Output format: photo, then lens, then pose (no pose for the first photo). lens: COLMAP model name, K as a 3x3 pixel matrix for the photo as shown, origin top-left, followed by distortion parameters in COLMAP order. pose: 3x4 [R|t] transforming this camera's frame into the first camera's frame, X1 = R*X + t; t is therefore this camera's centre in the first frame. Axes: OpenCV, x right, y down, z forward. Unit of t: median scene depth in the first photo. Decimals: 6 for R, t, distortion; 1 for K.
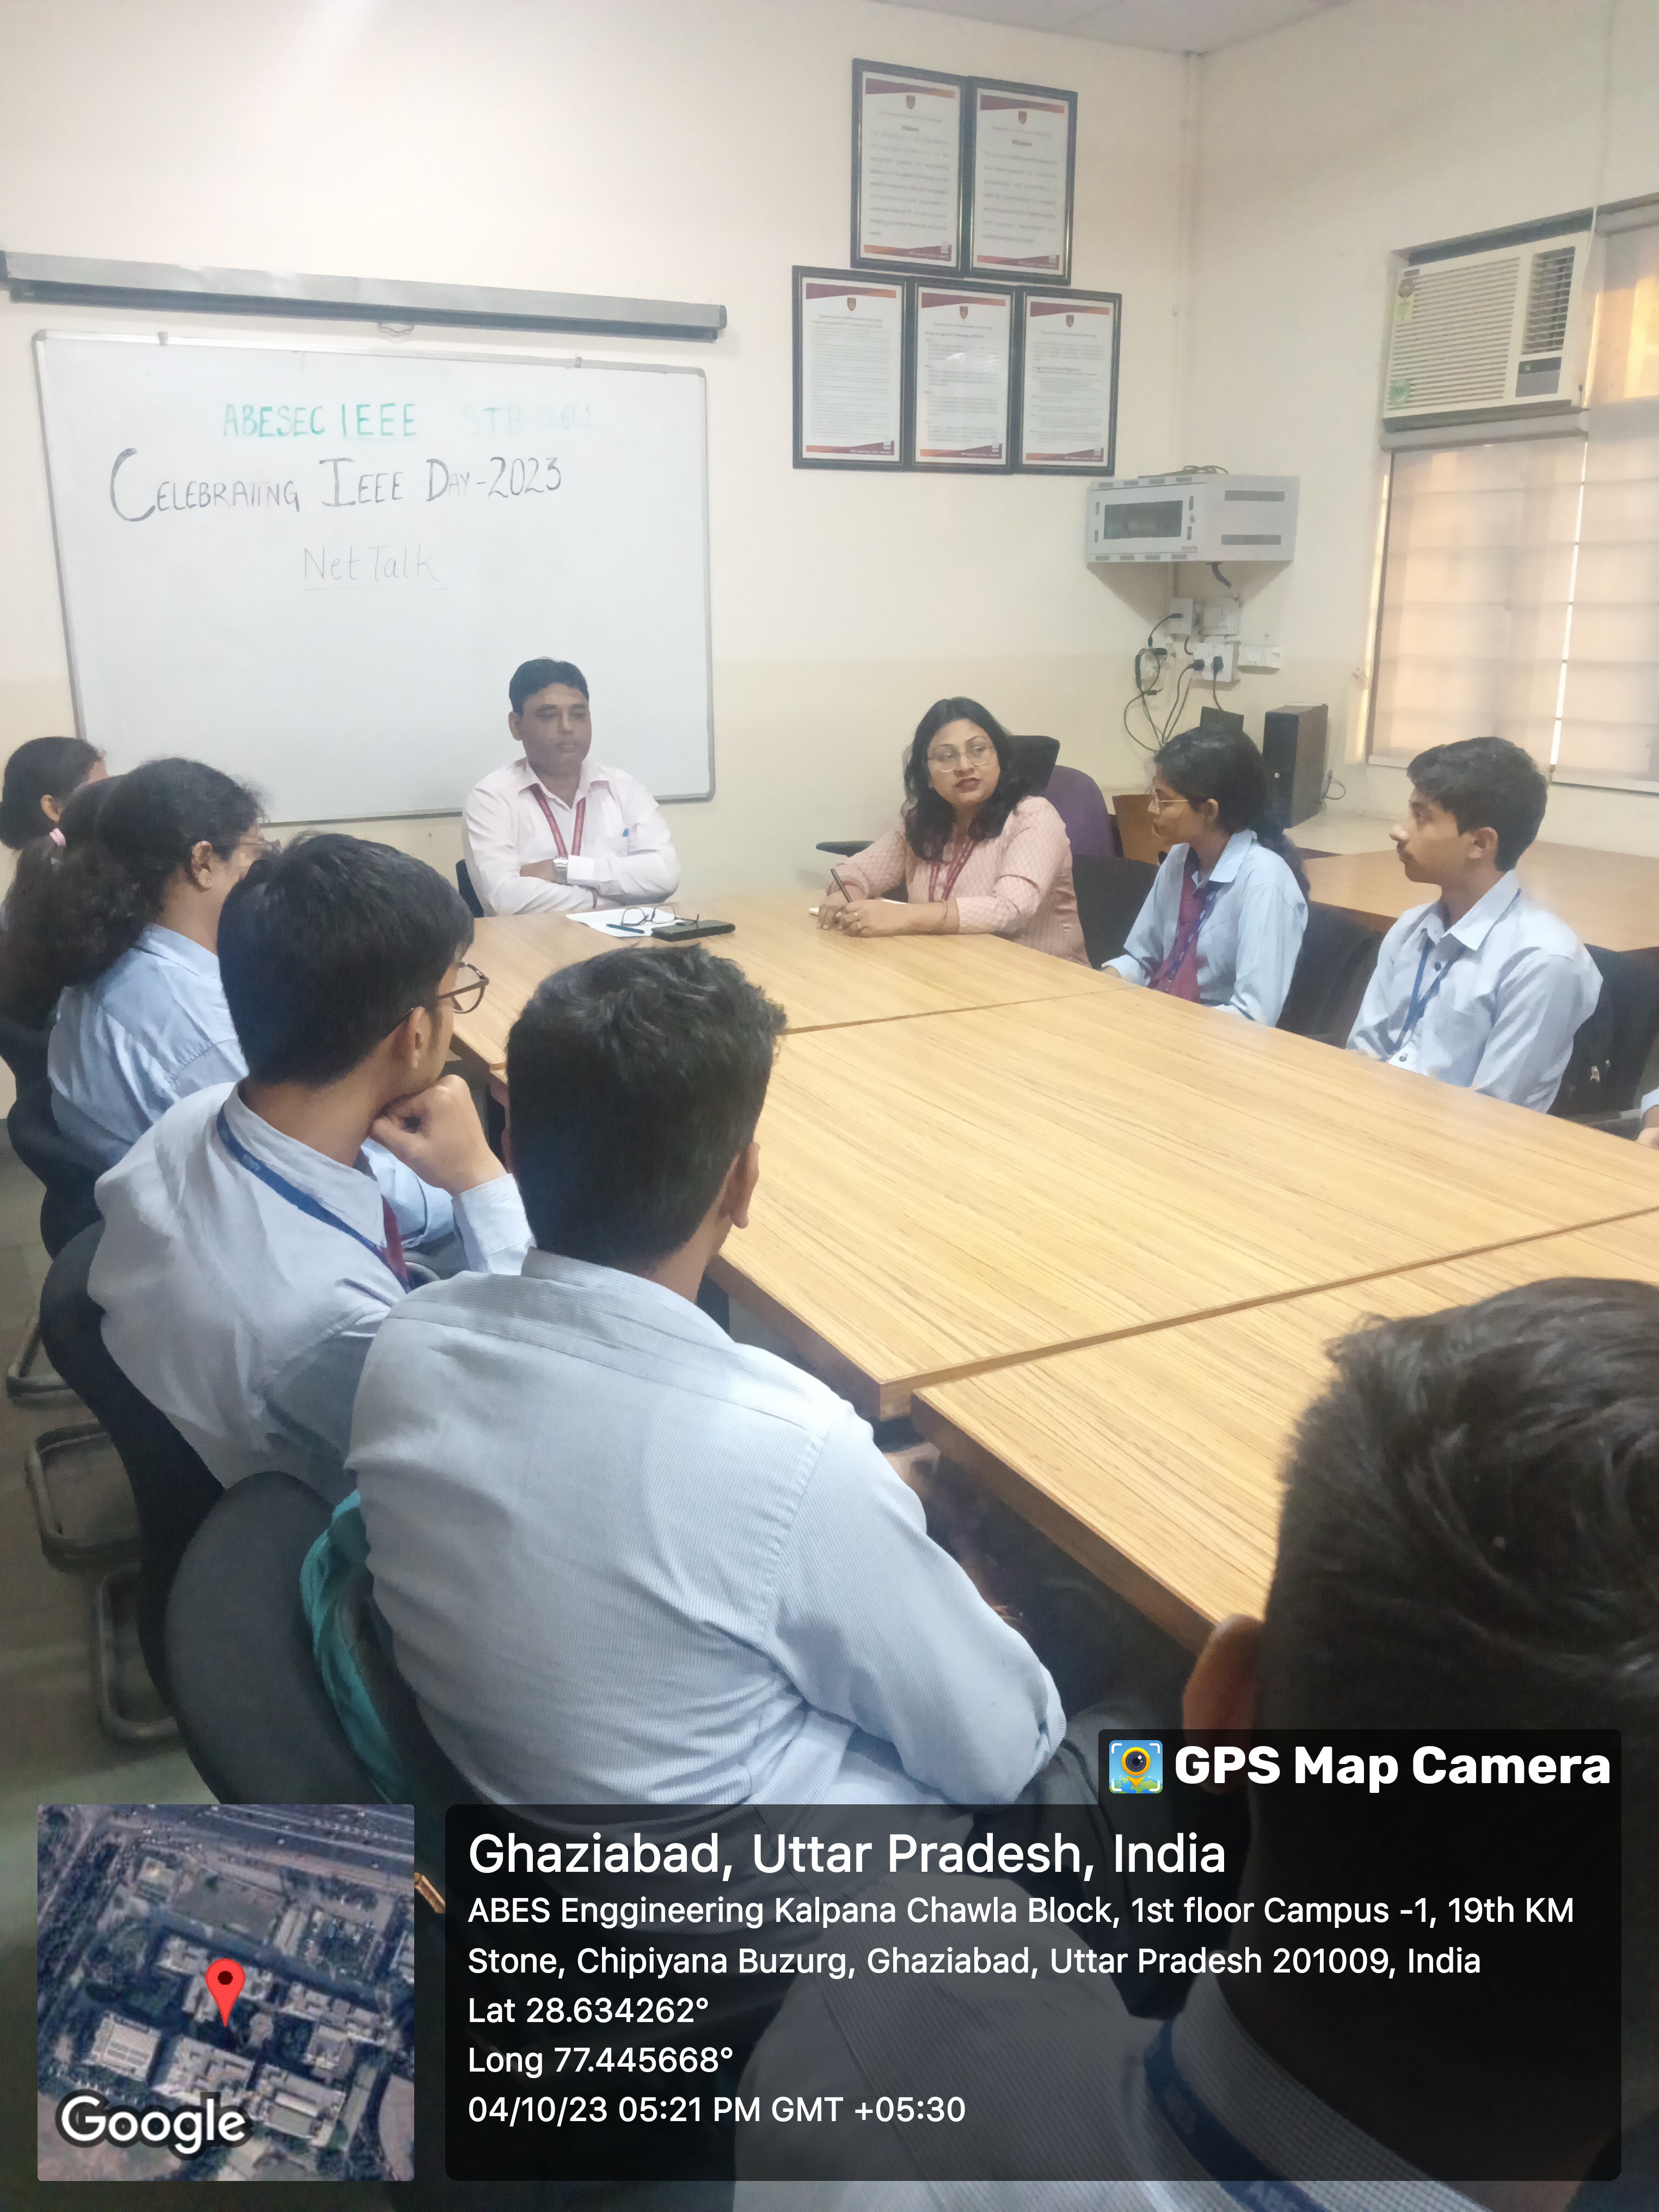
lens RADIAL K [[1777.3, 0, 823.8], [0, 1777.3, 1087.8], [0, 0, 1]] dist [0.113456, -0.220358]
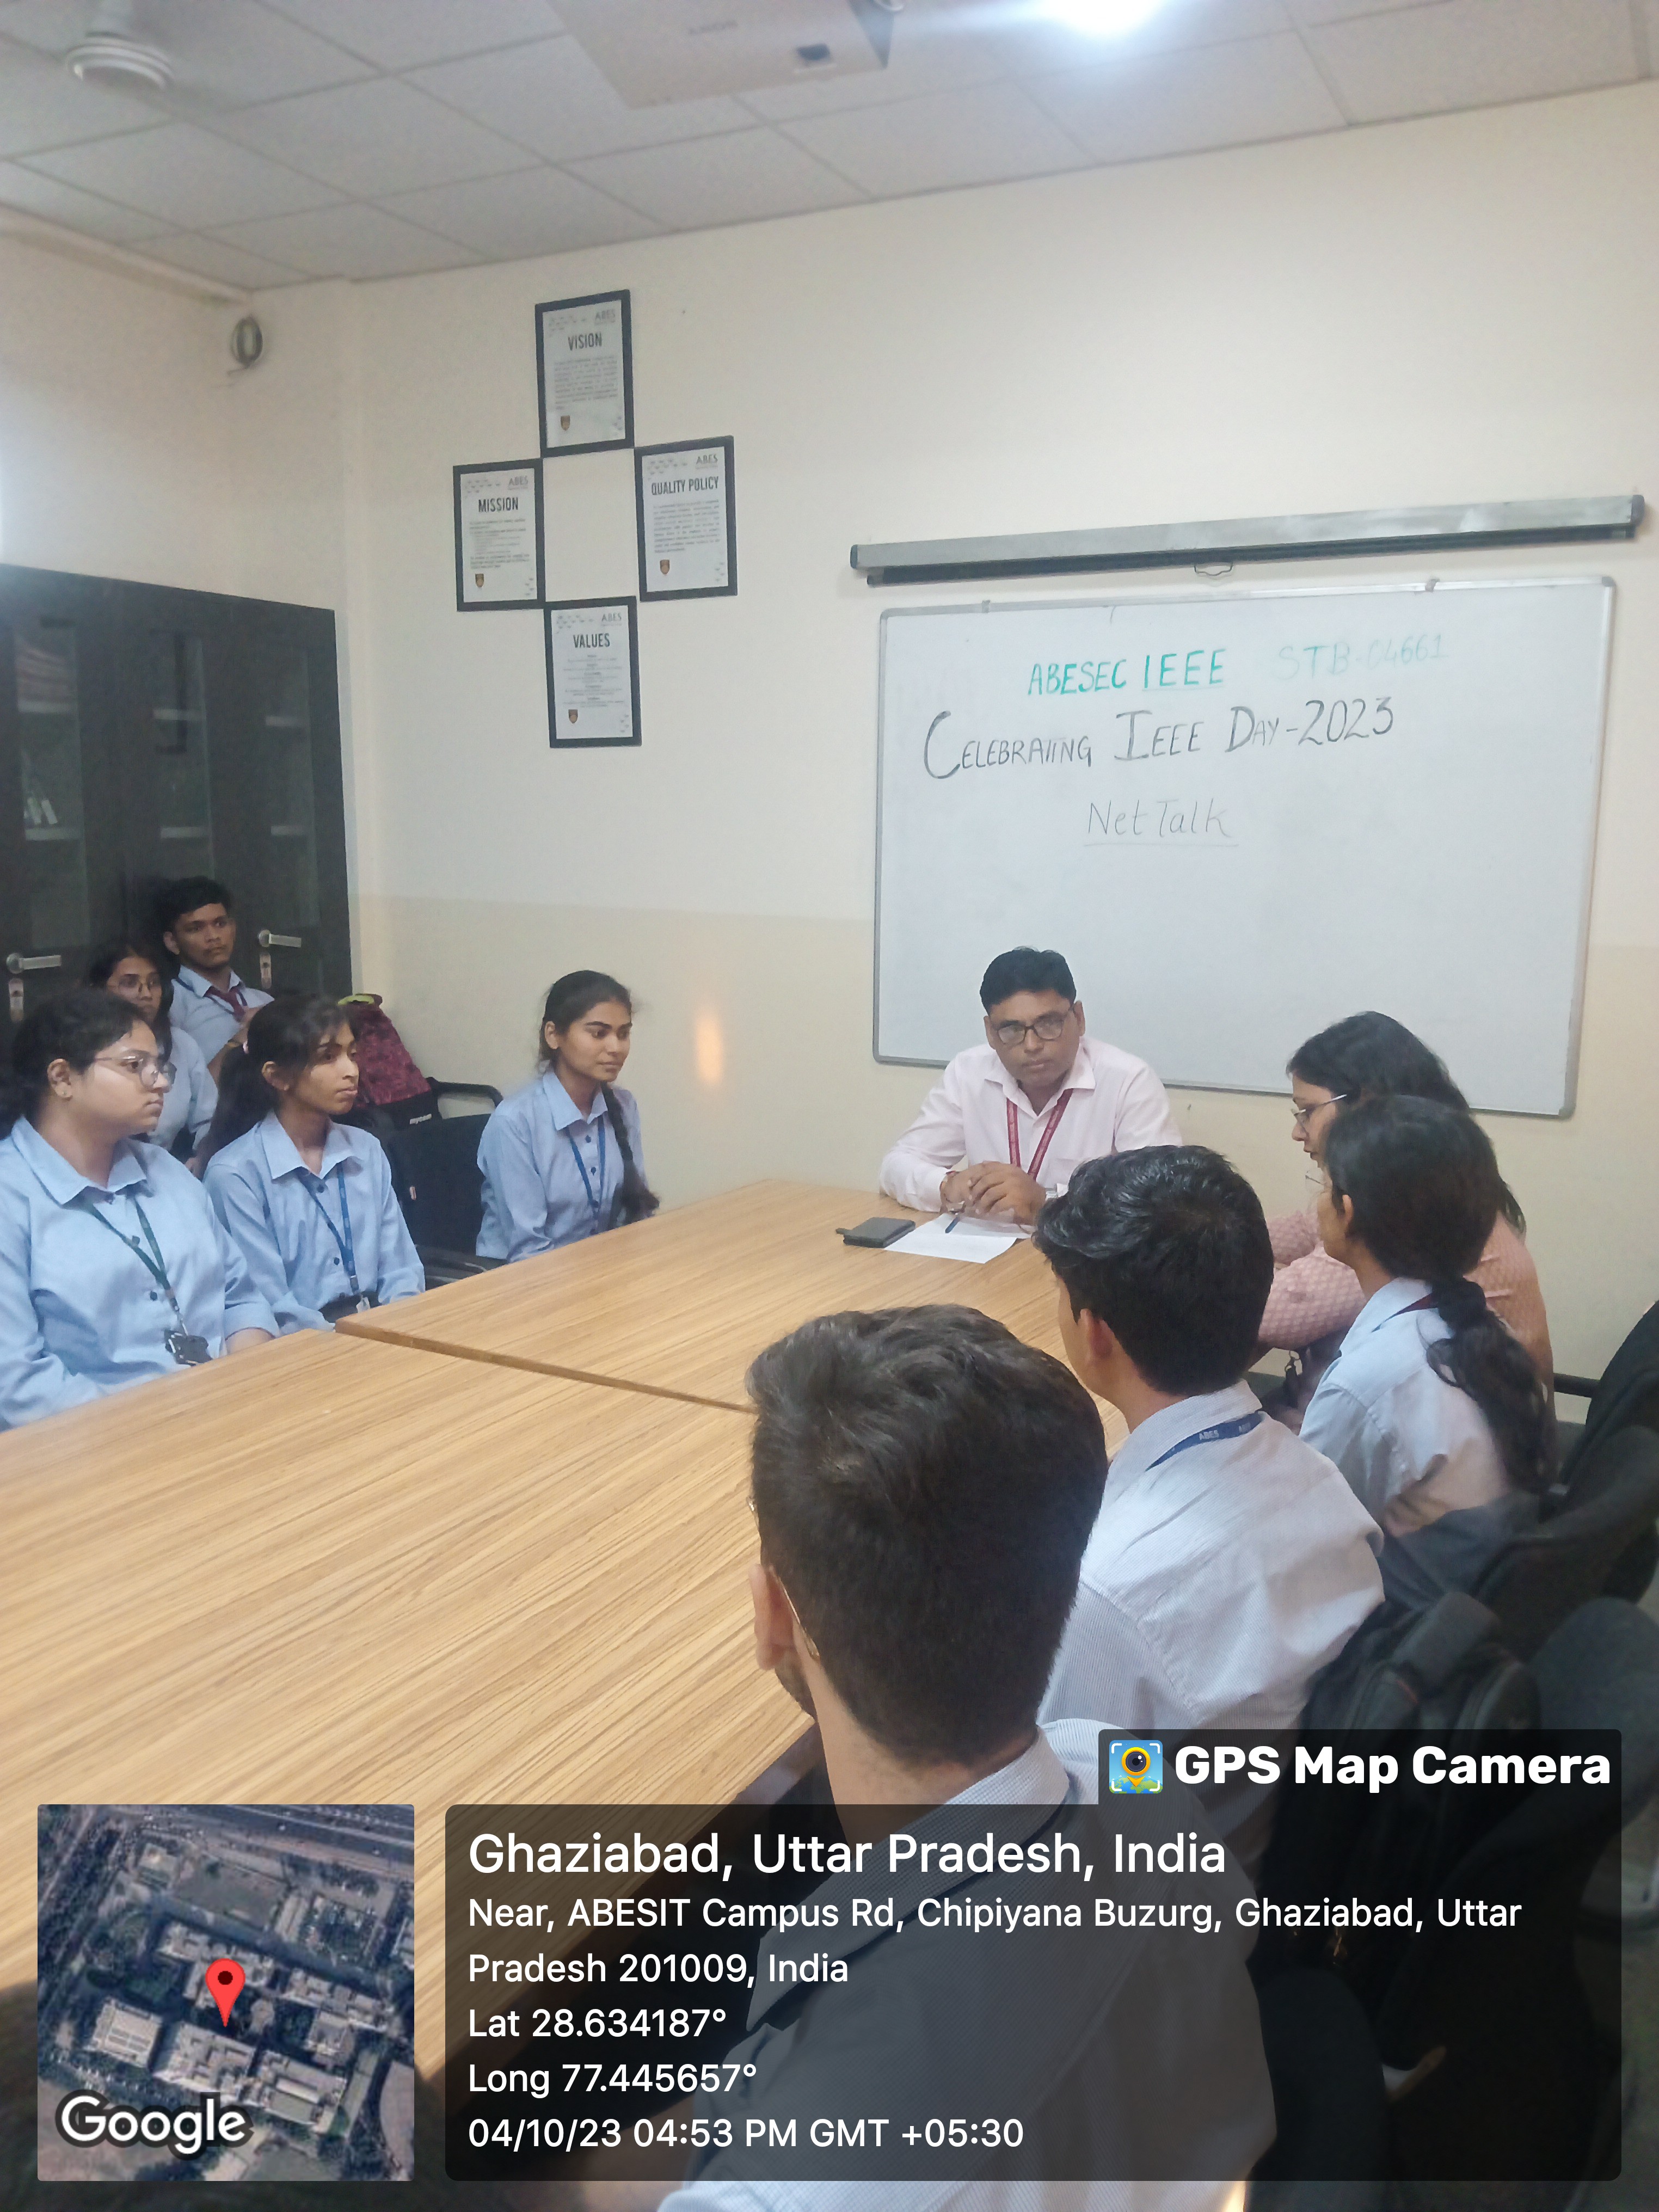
lens RADIAL K [[1777.3, 0, 823.8], [0, 1777.3, 1087.8], [0, 0, 1]] dist [0.113456, -0.220358]
pose [[0.561321, 0.138514, -0.815924, 0.404921], [-0.237597, 0.971363, 0.001446, -0.109919], [0.792759, 0.193050, 0.578157, 0.335311]]
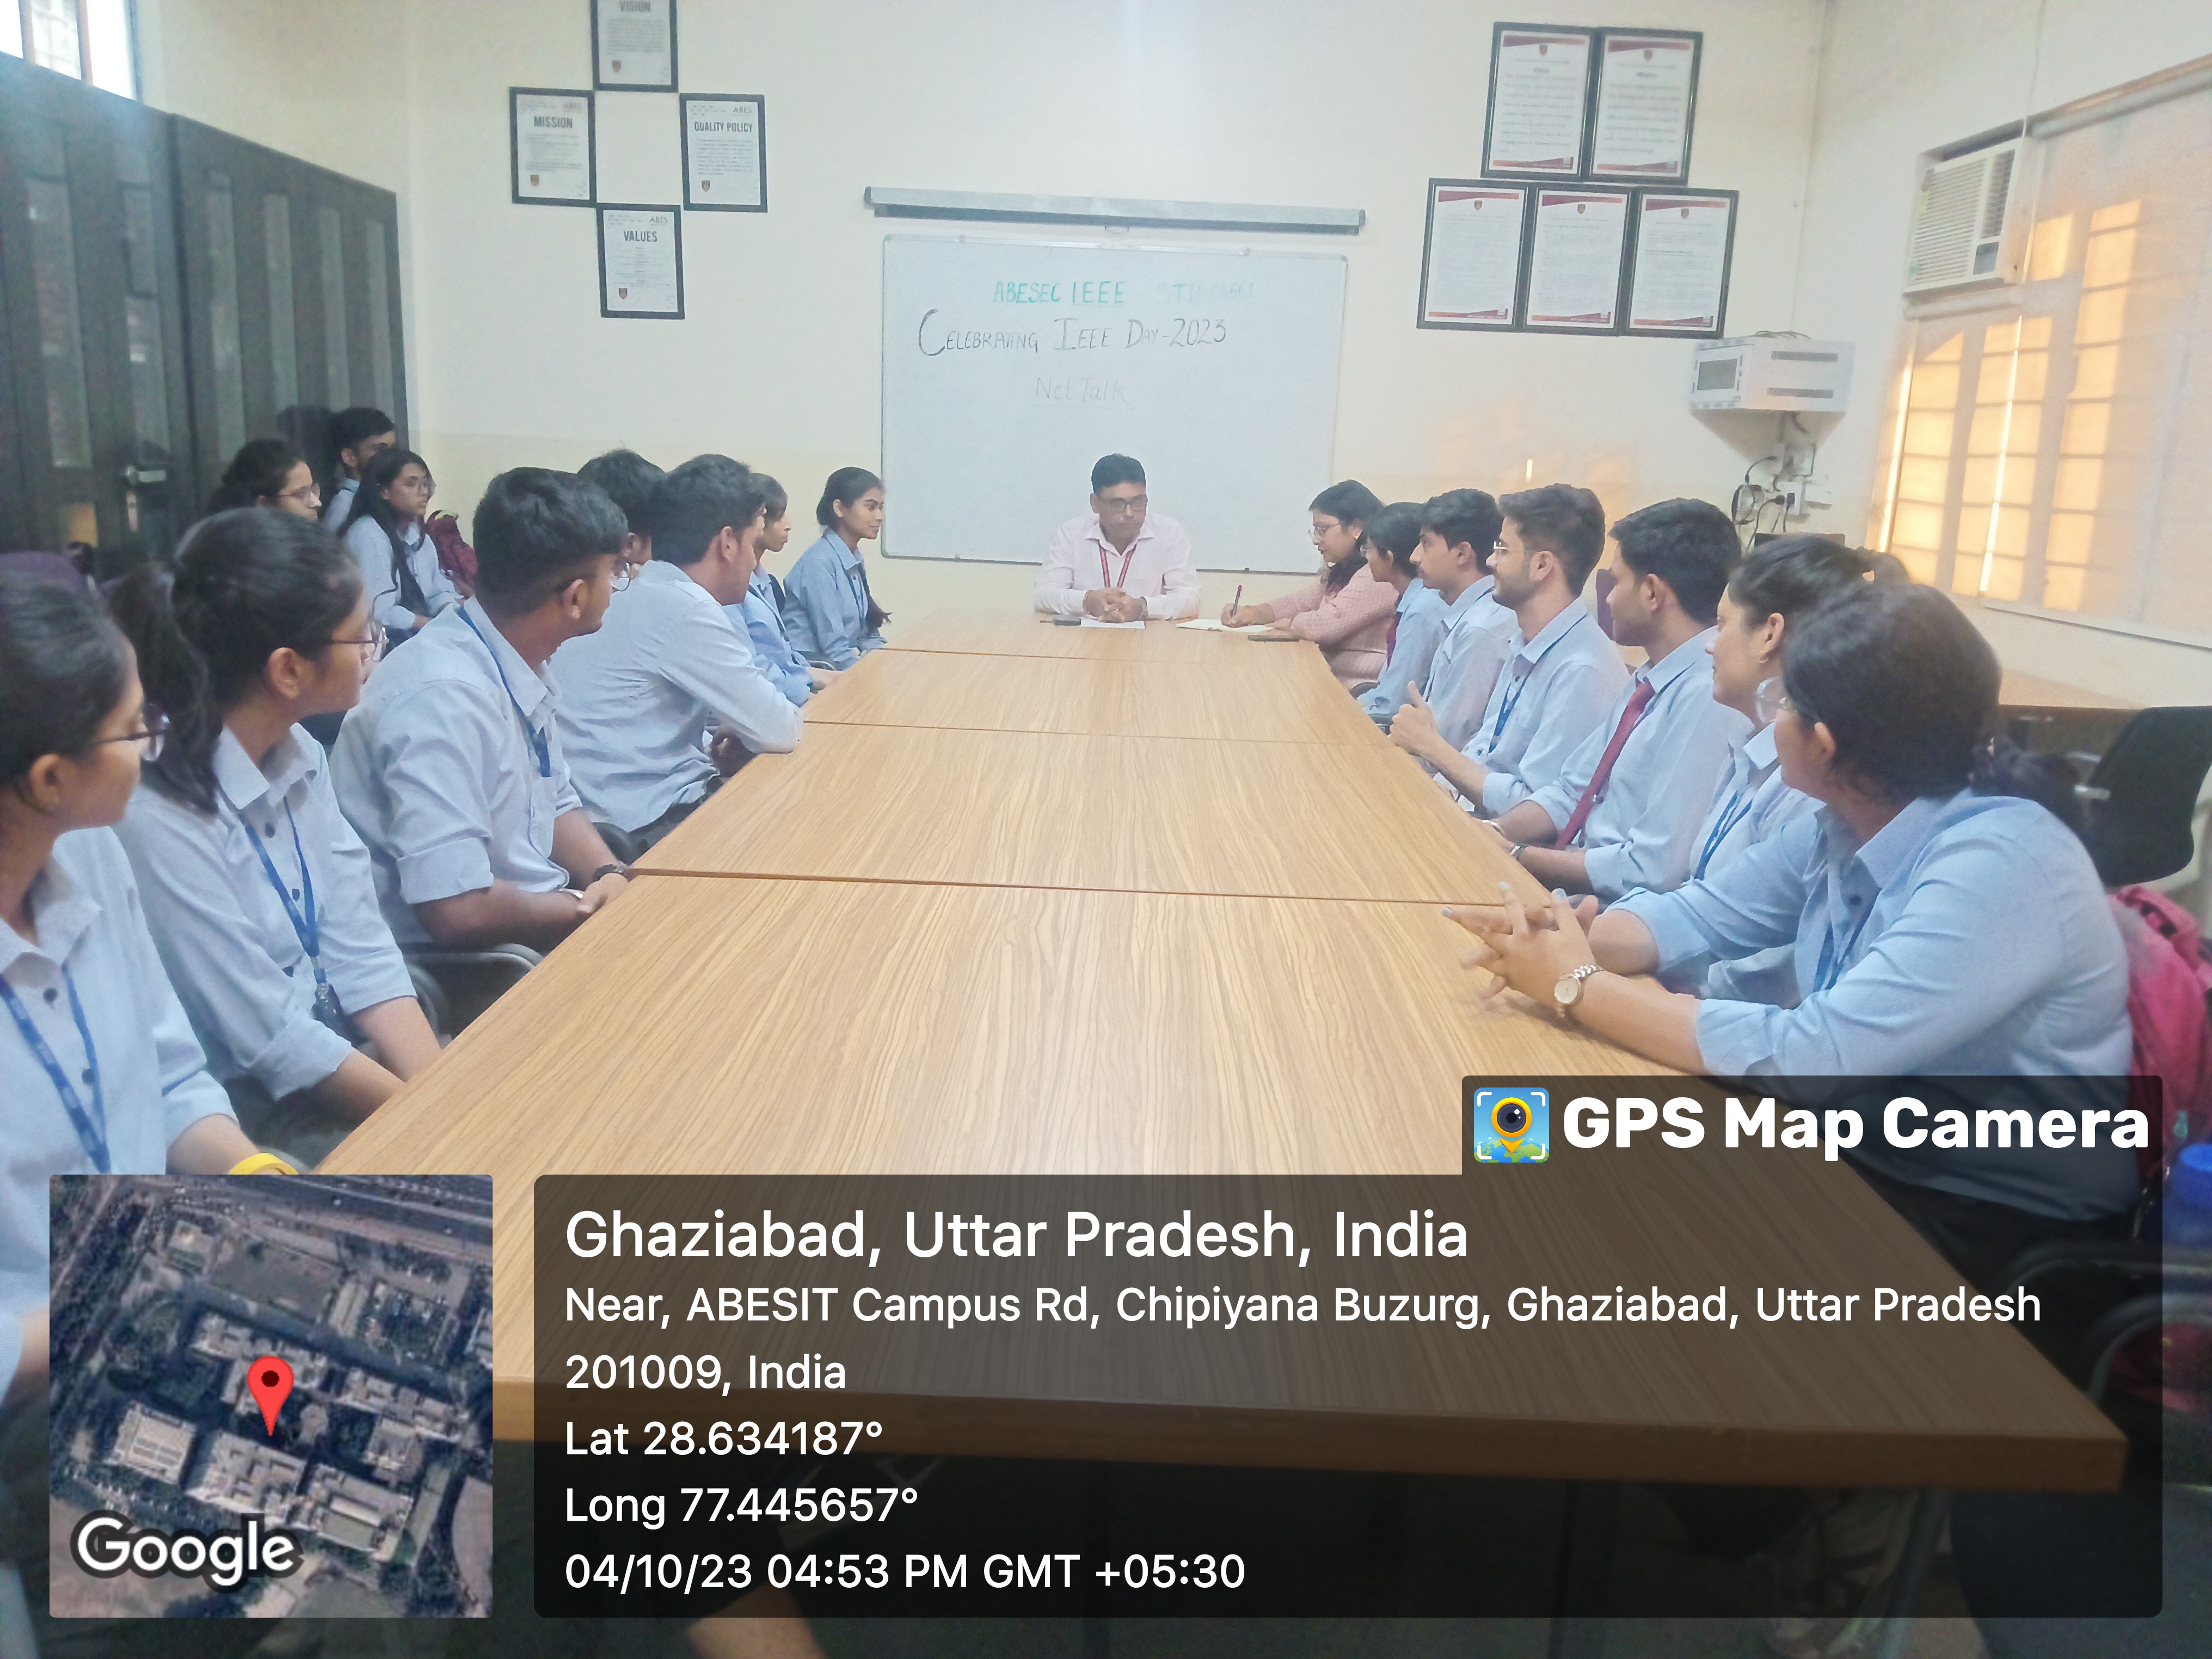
lens RADIAL K [[1777.3, 0, 1106.0], [0, 1777.3, 829.5], [0, 0, 1]] dist [0.113456, -0.220358]
pose [[0.885115, 0.137634, -0.444553, 0.433483], [-0.168118, 0.985320, -0.029669, 0.093745], [0.433944, 0.100998, 0.895261, -0.237102]]
